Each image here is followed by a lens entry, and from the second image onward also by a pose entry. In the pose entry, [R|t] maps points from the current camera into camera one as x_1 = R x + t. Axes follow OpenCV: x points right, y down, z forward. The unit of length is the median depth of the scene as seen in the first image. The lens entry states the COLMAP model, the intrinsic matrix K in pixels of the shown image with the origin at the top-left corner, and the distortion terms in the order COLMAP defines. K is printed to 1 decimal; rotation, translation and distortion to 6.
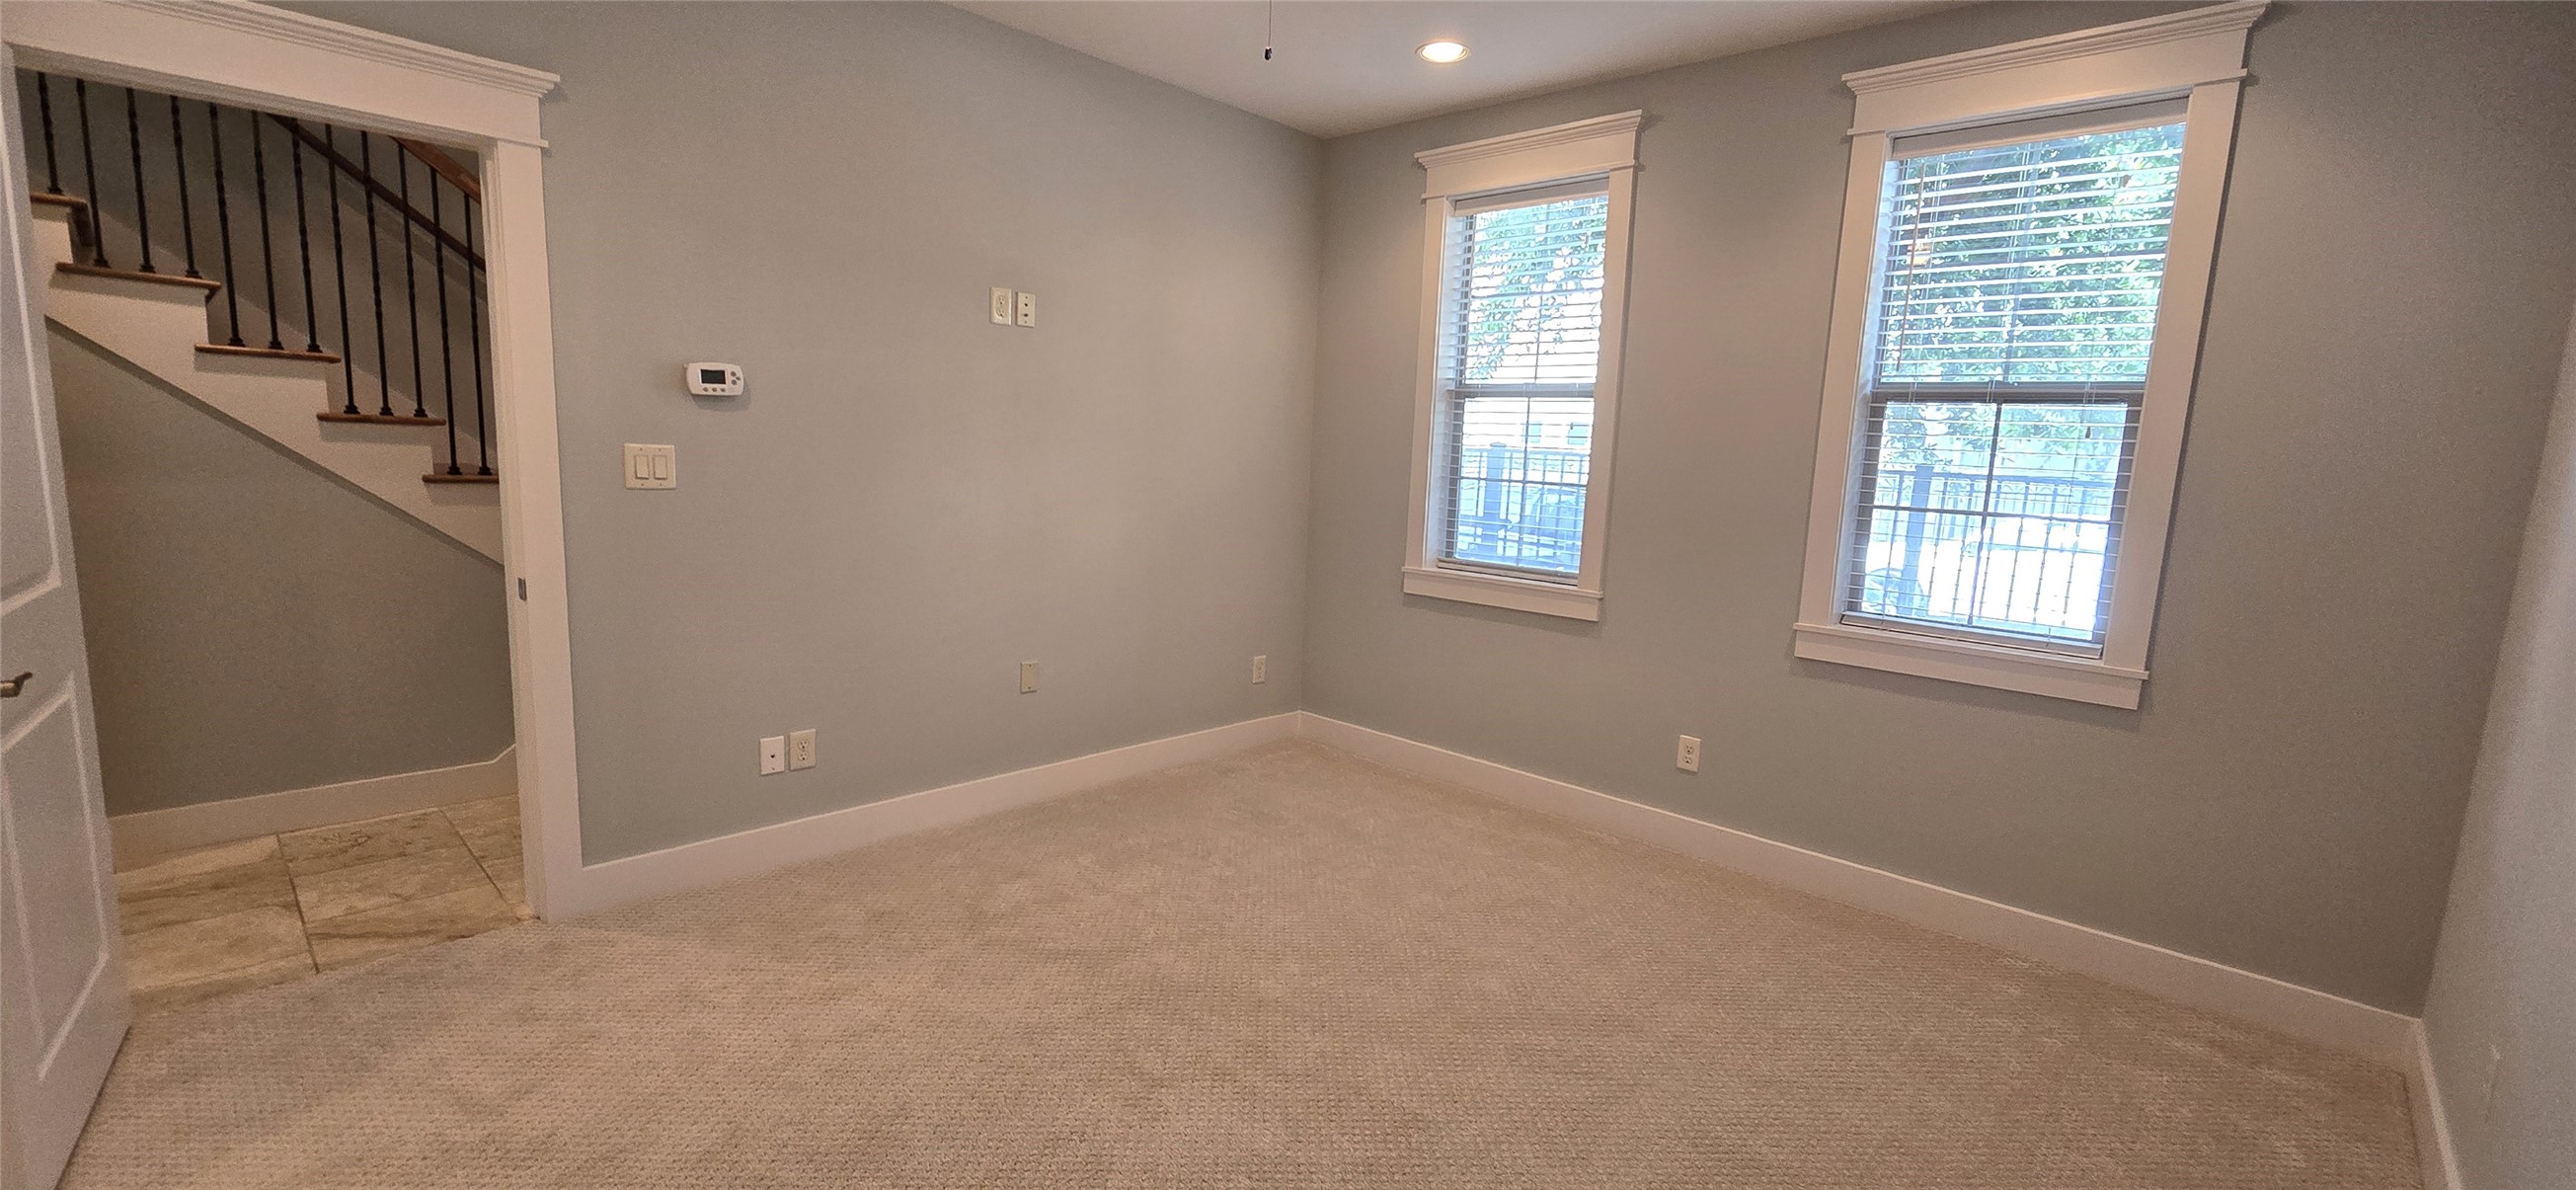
lens RADIAL K [[1063.9, 0, 1297.6], [0, 1063.9, 605.5], [0, 0, 1]] dist [0.001838, -0.000015]
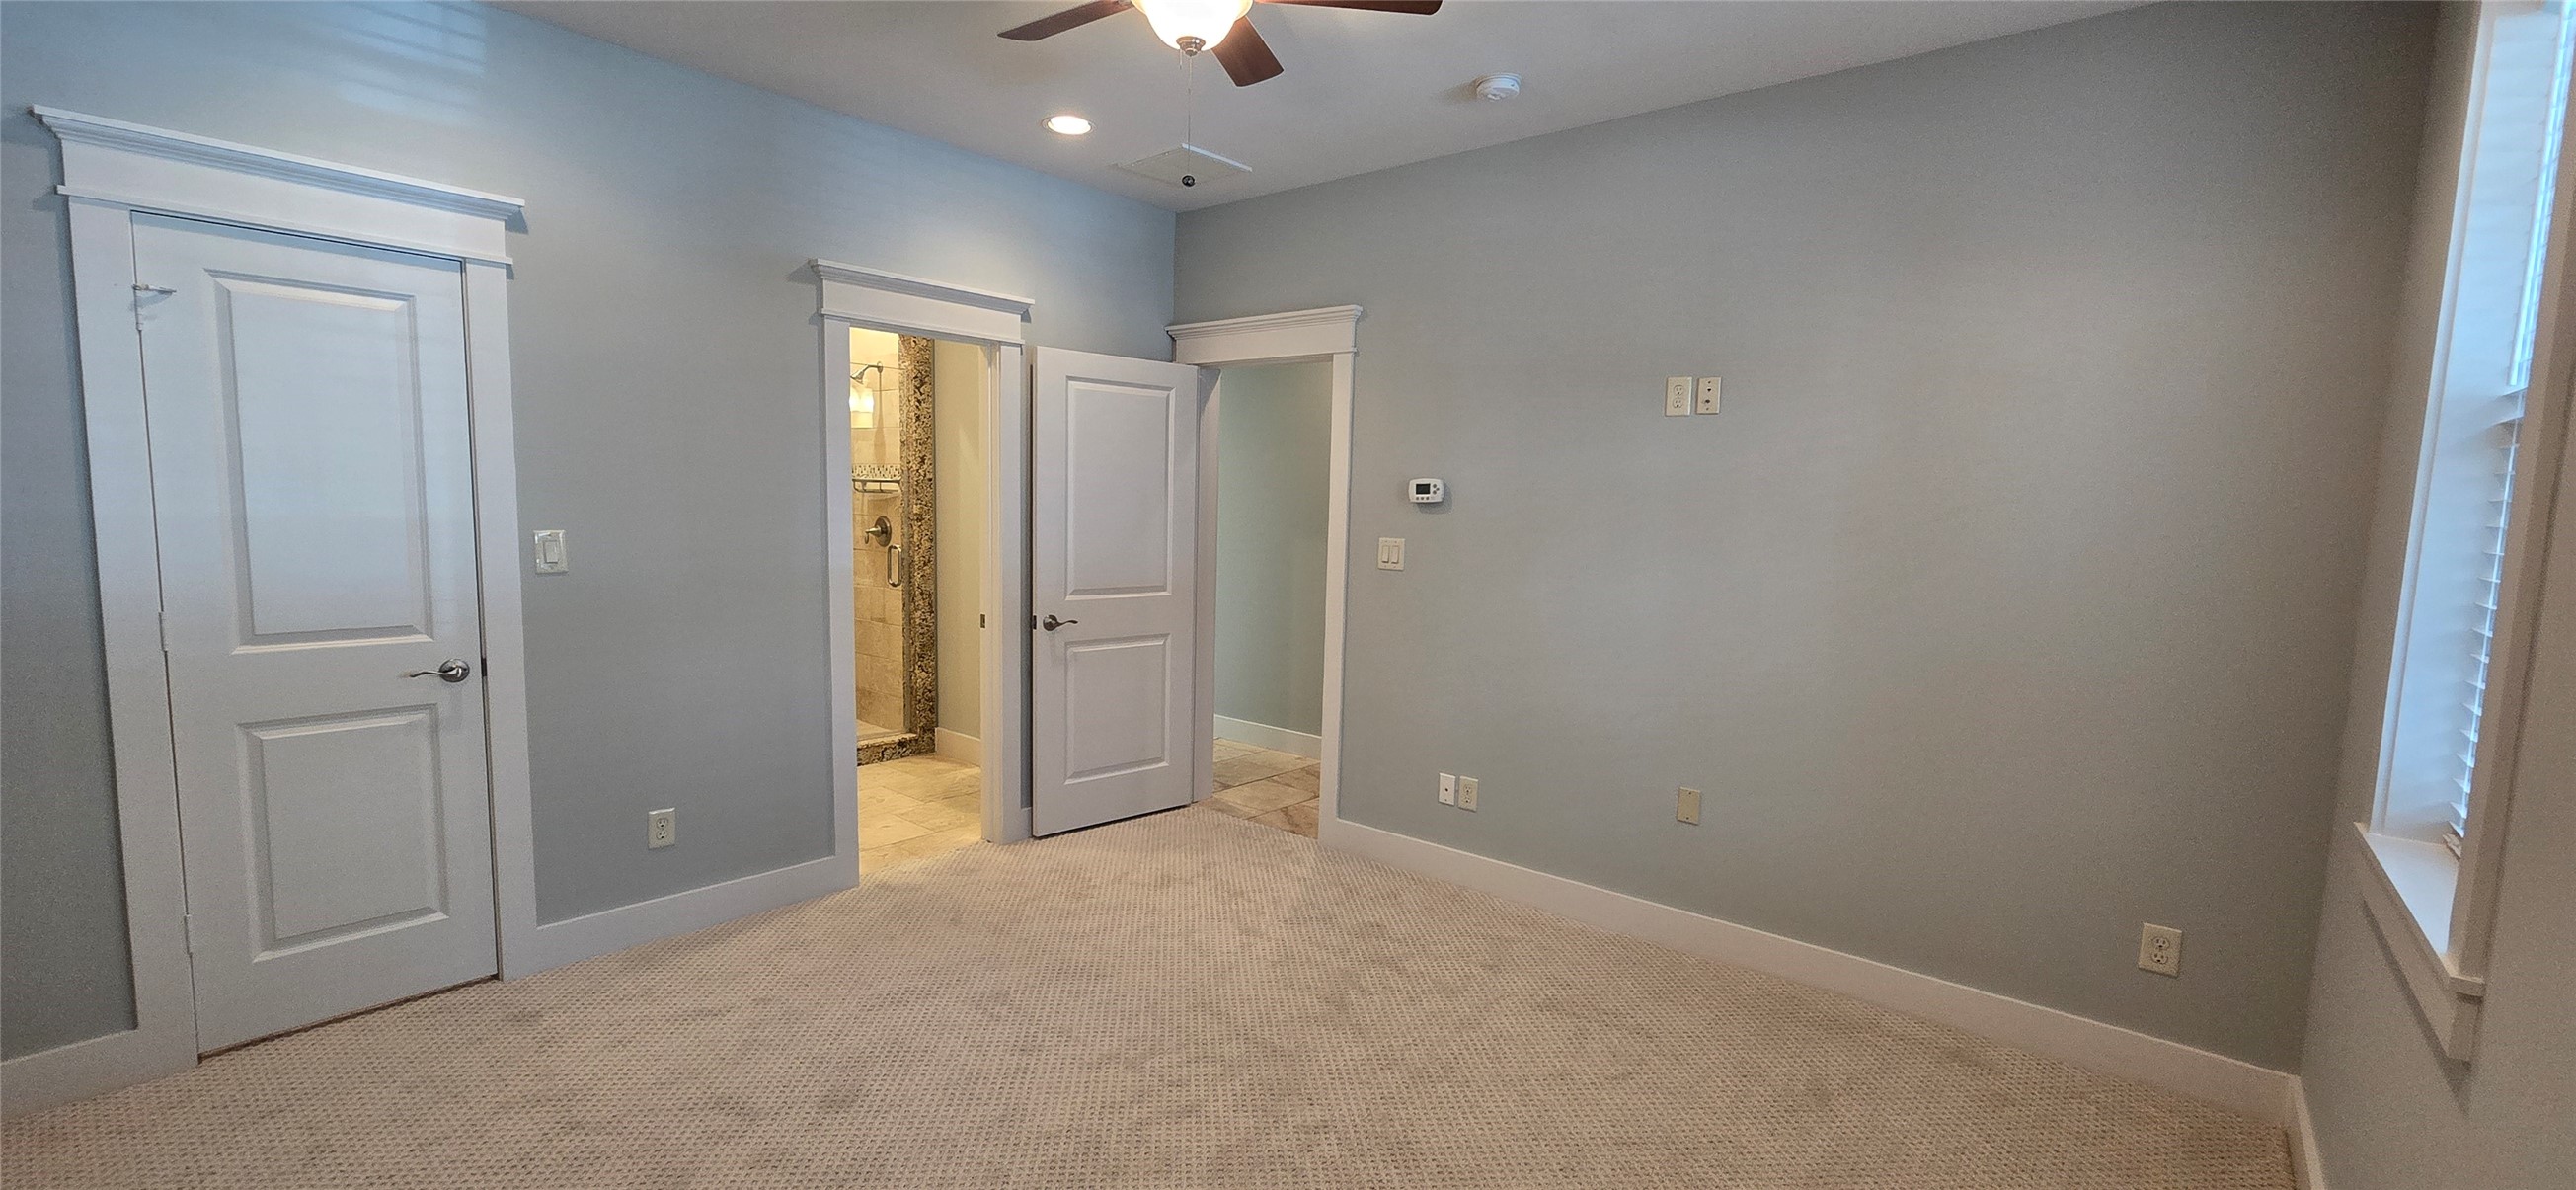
lens RADIAL K [[1063.9, 0, 1297.6], [0, 1063.9, 605.5], [0, 0, 1]] dist [0.001838, -0.000015]
pose [[0.057591, 0.057370, -0.996691, 0.776774], [-0.173885, 0.983664, 0.046573, -0.104336], [0.983081, 0.170627, 0.066626, 0.773713]]
